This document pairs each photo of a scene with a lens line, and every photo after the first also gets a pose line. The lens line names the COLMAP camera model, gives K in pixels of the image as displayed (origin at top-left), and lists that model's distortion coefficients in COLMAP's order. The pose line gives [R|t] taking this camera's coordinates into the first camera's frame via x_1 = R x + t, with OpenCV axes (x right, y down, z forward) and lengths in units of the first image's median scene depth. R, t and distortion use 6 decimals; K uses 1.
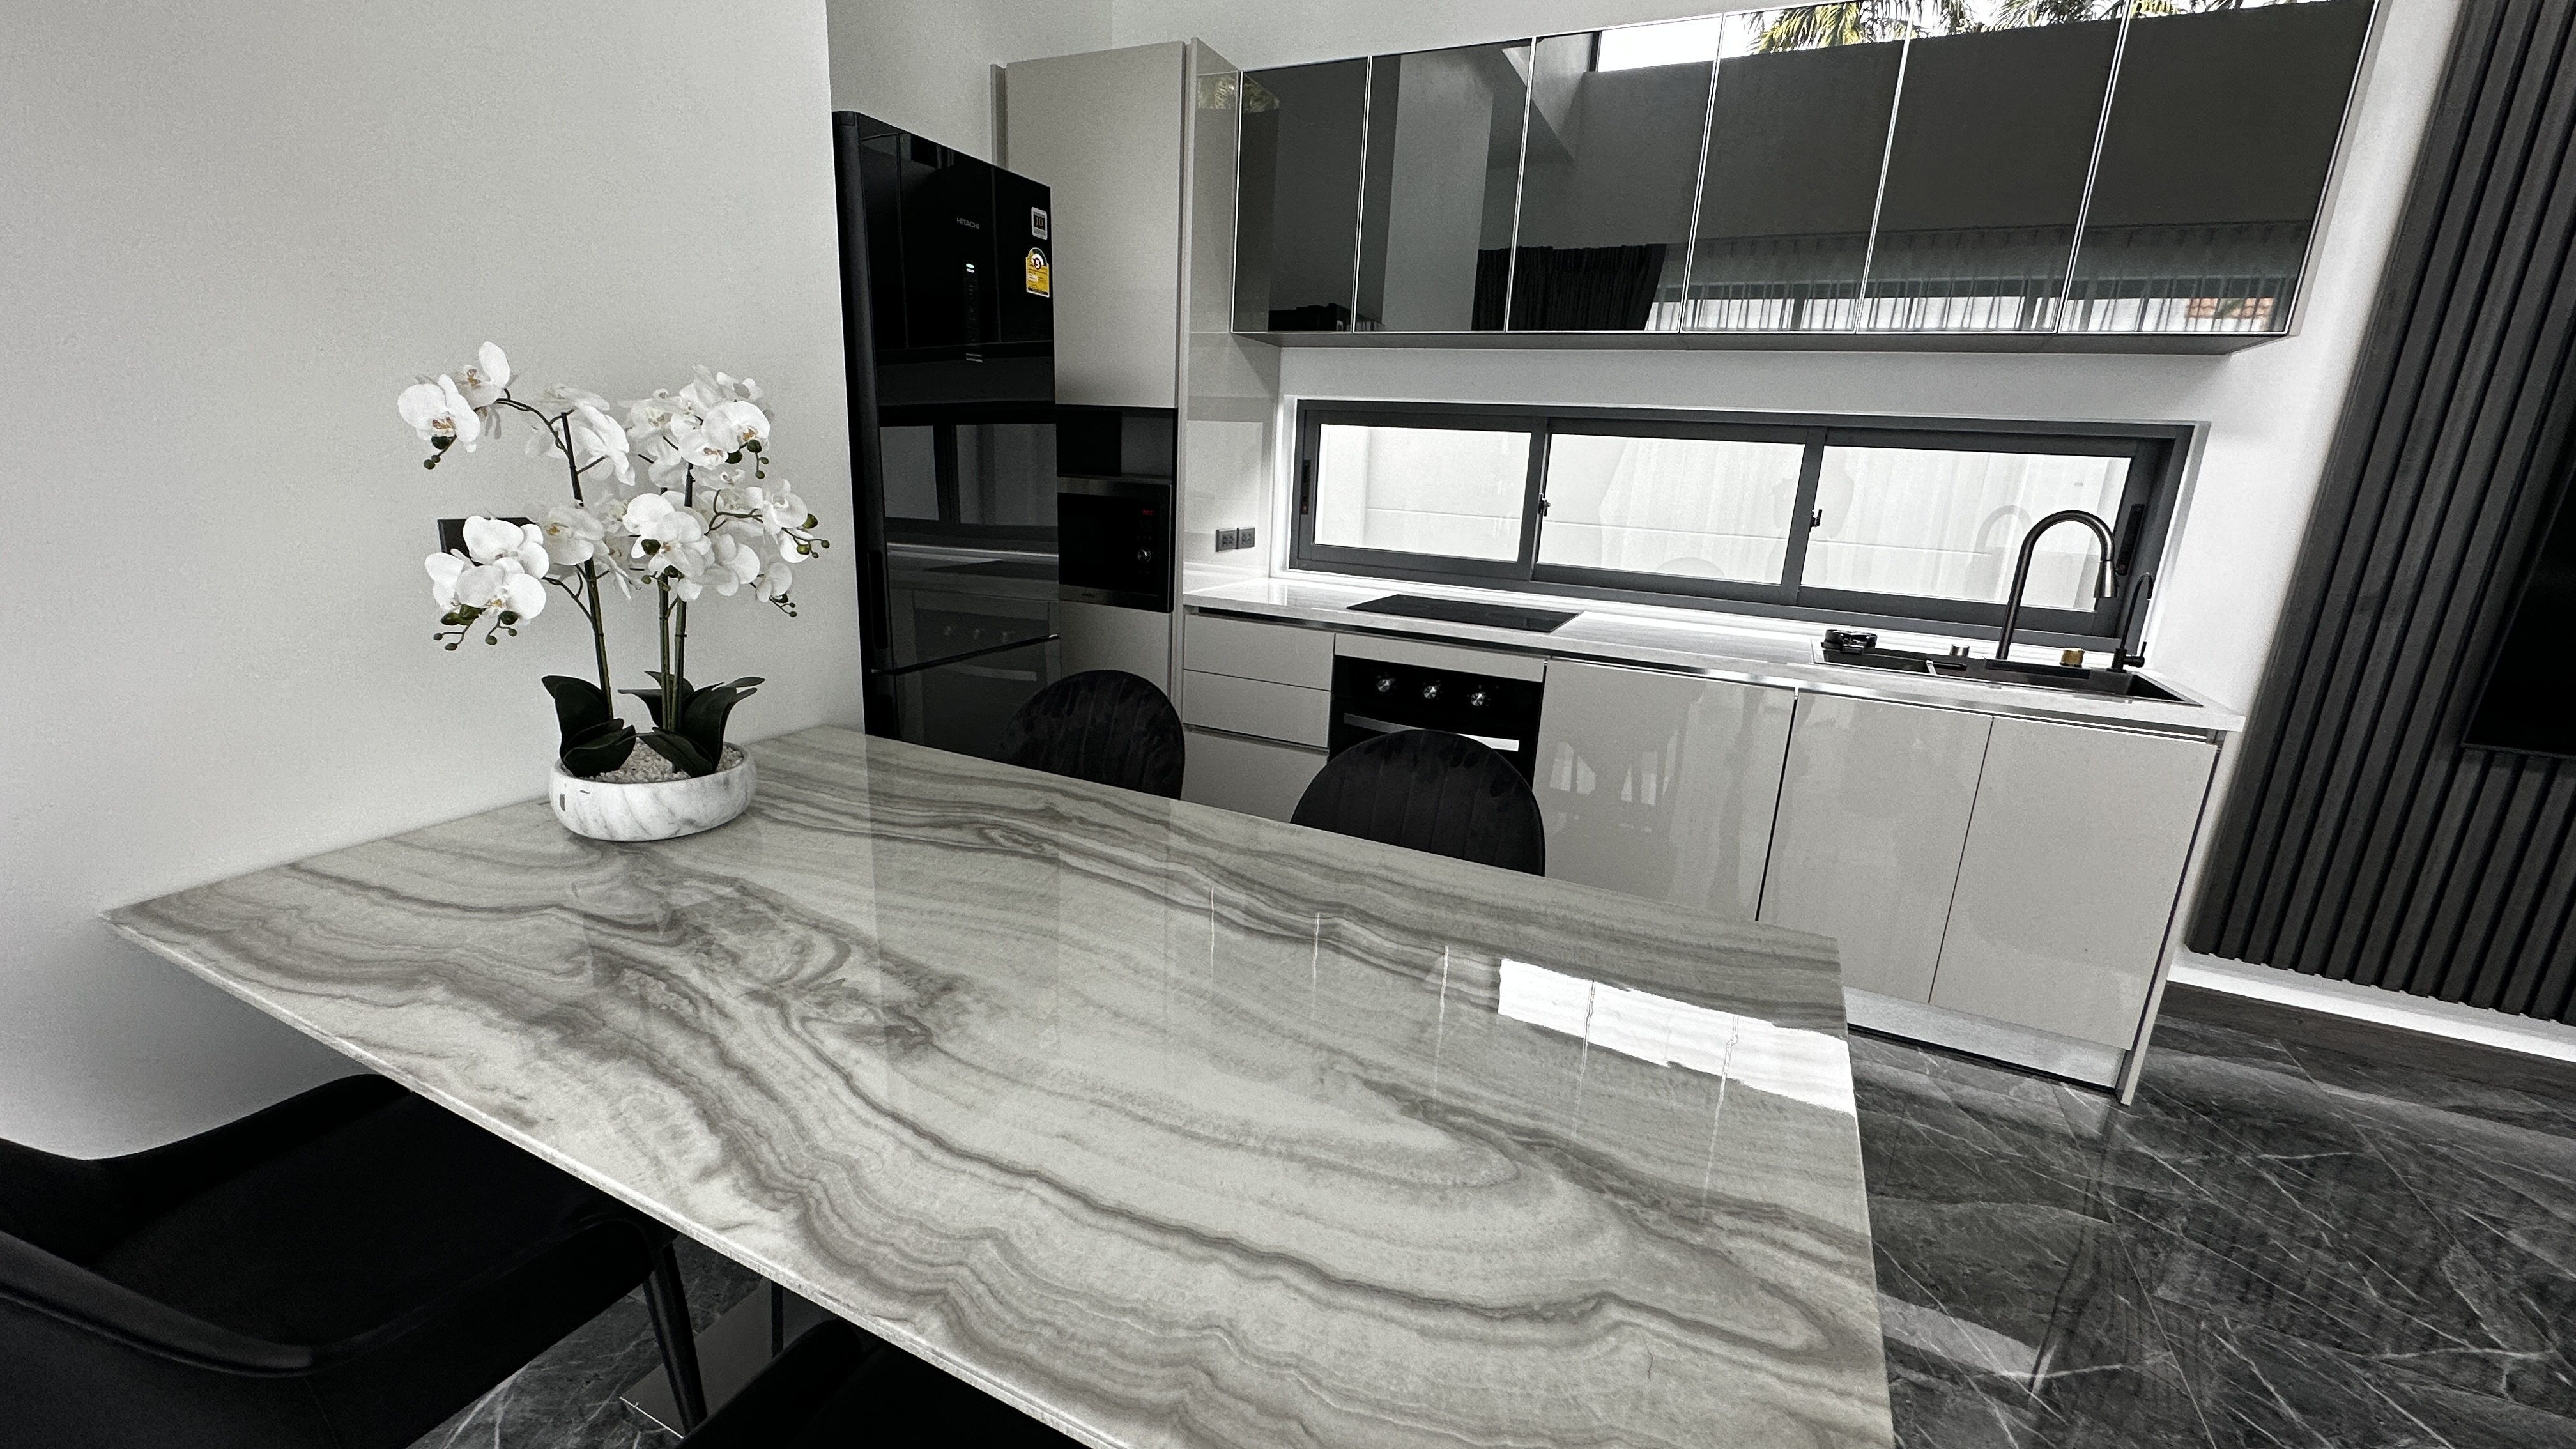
lens RADIAL K [[1032.4, 0, 1281.4], [0, 1032.4, 718.4], [0, 0, 1]] dist [0.001362, 0.000080]
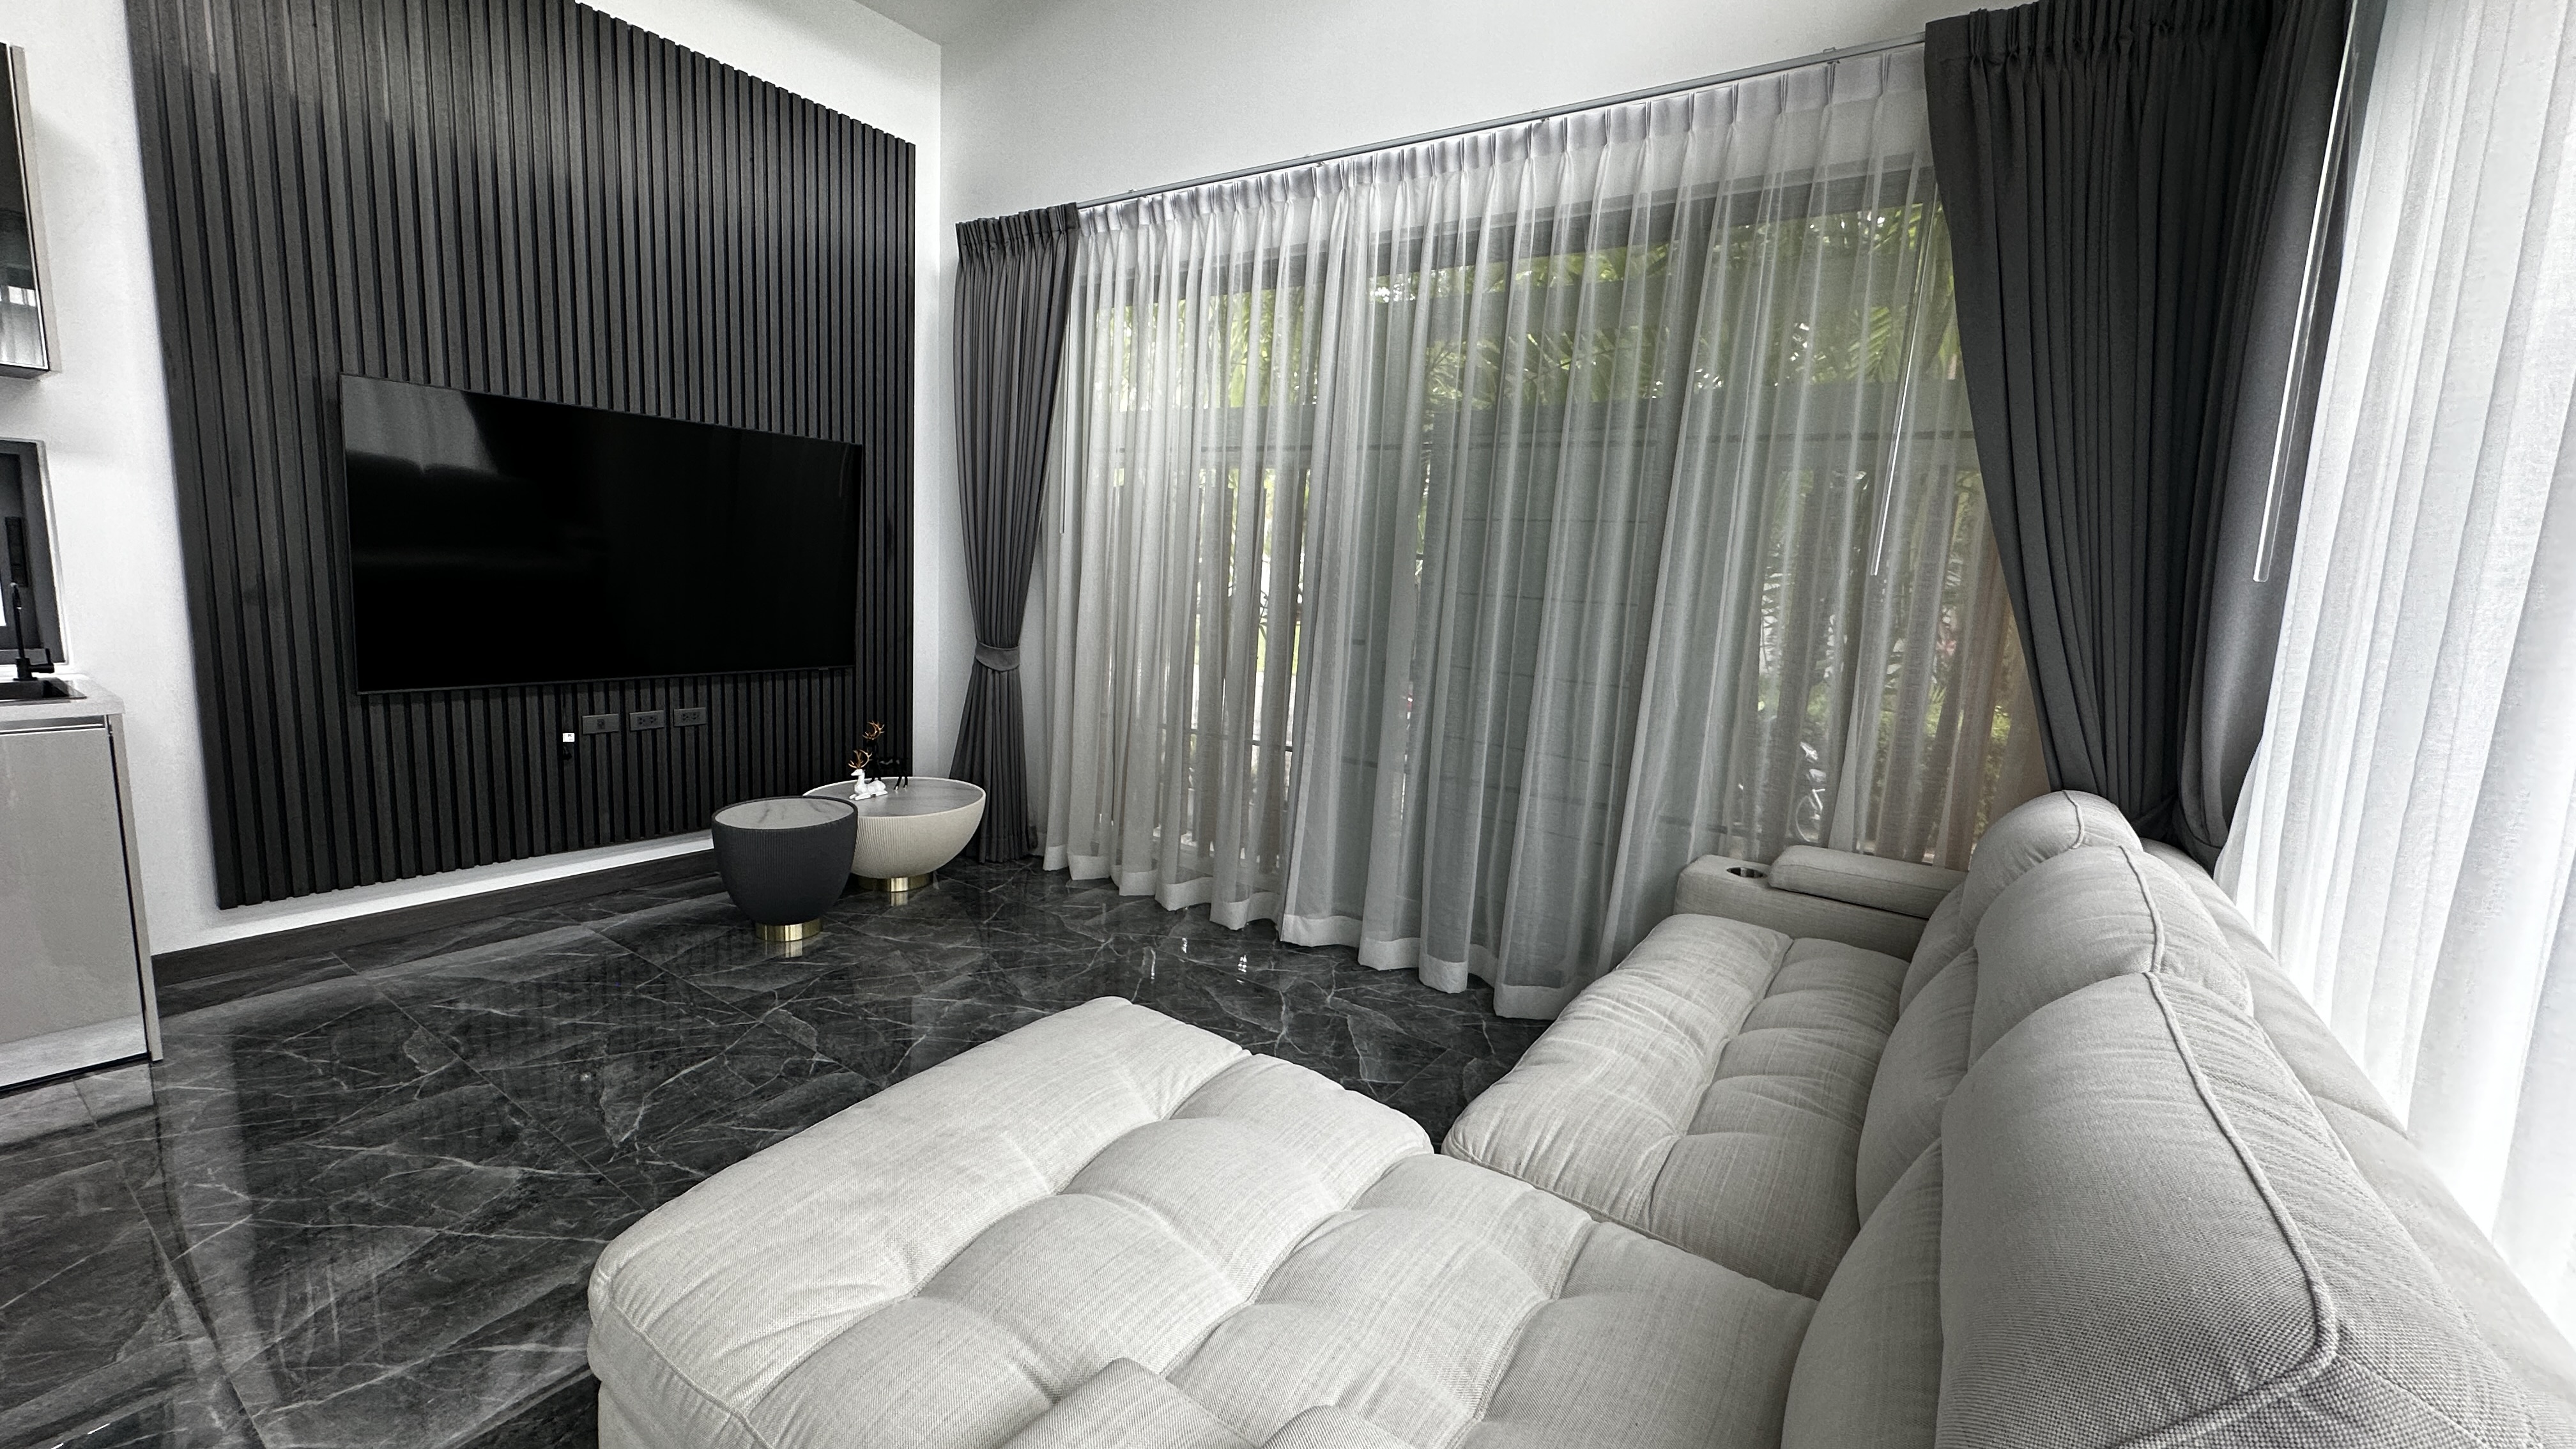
lens RADIAL K [[1032.4, 0, 1281.4], [0, 1032.4, 718.4], [0, 0, 1]] dist [0.001362, 0.000080]
pose [[0.176602, -0.188612, 0.966042, 0.029362], [0.202008, 0.967521, 0.151972, 0.091670], [-0.963330, 0.168310, 0.208967, -0.430736]]
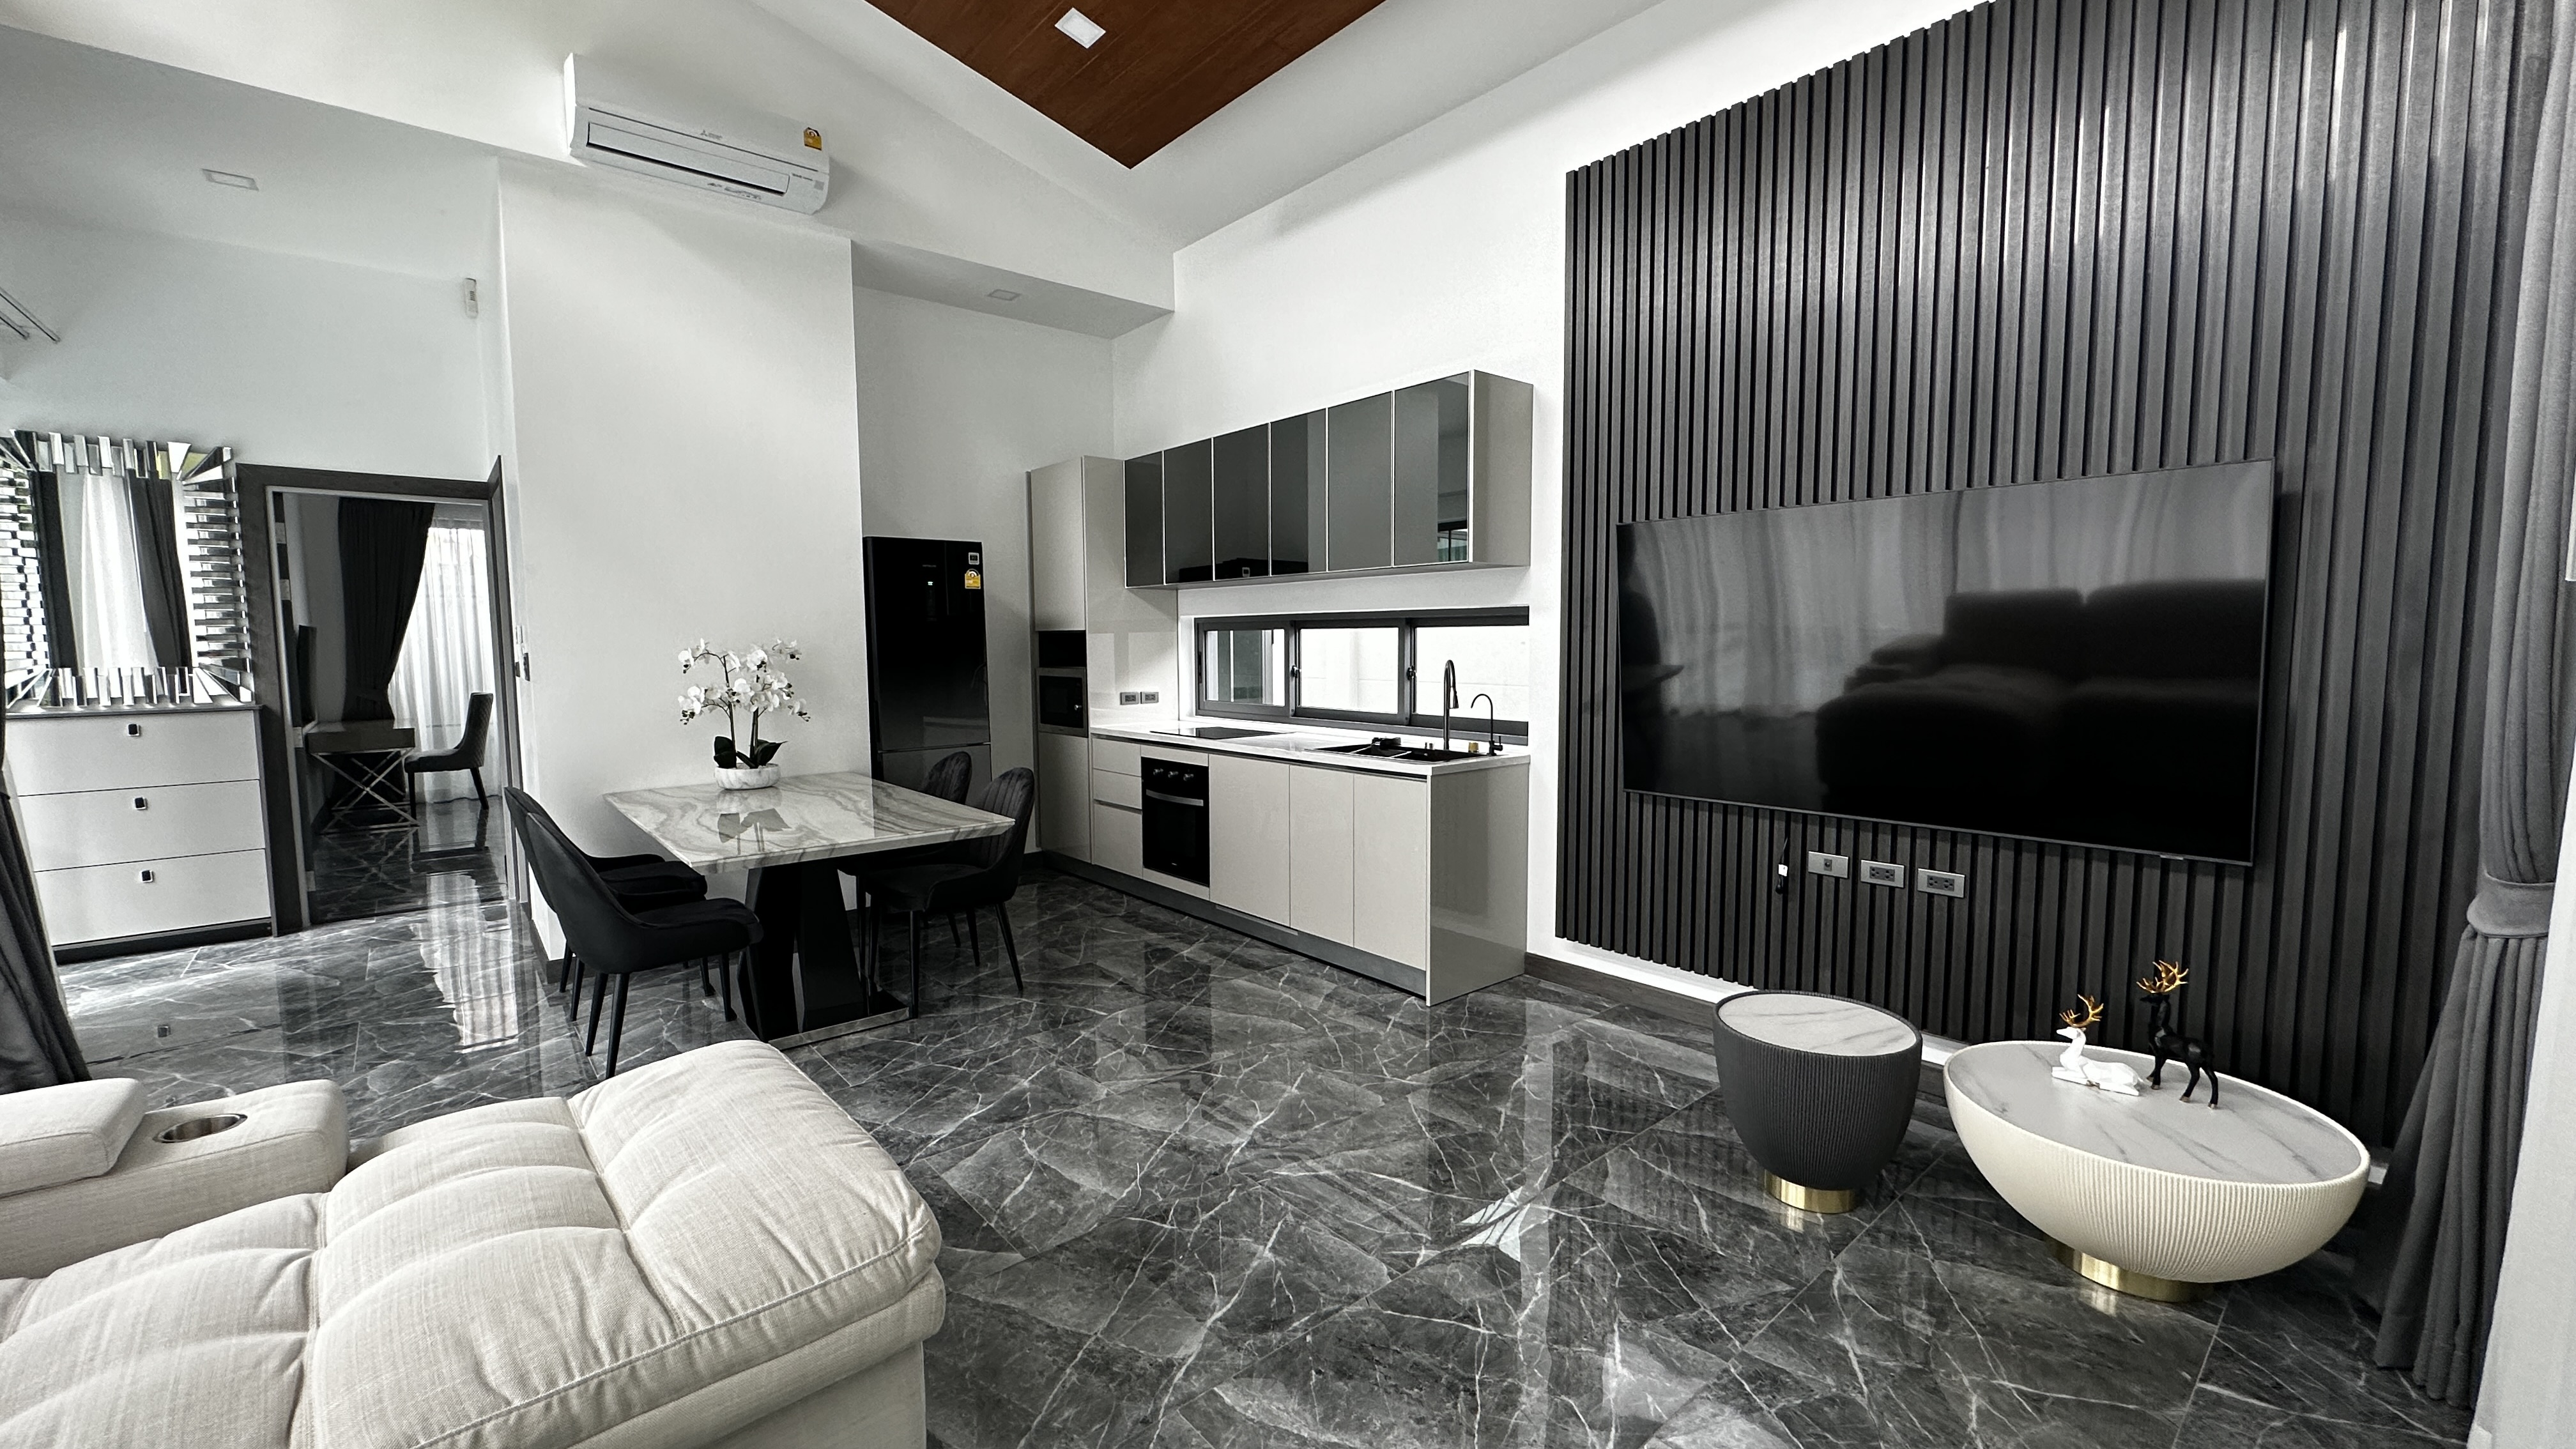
lens RADIAL K [[1032.4, 0, 1281.4], [0, 1032.4, 718.4], [0, 0, 1]] dist [0.001362, 0.000080]
pose [[0.904466, -0.026327, -0.425733, 1.272027], [-0.051819, 0.983919, -0.170933, 0.206562], [0.423387, 0.176664, 0.888557, -0.633401]]
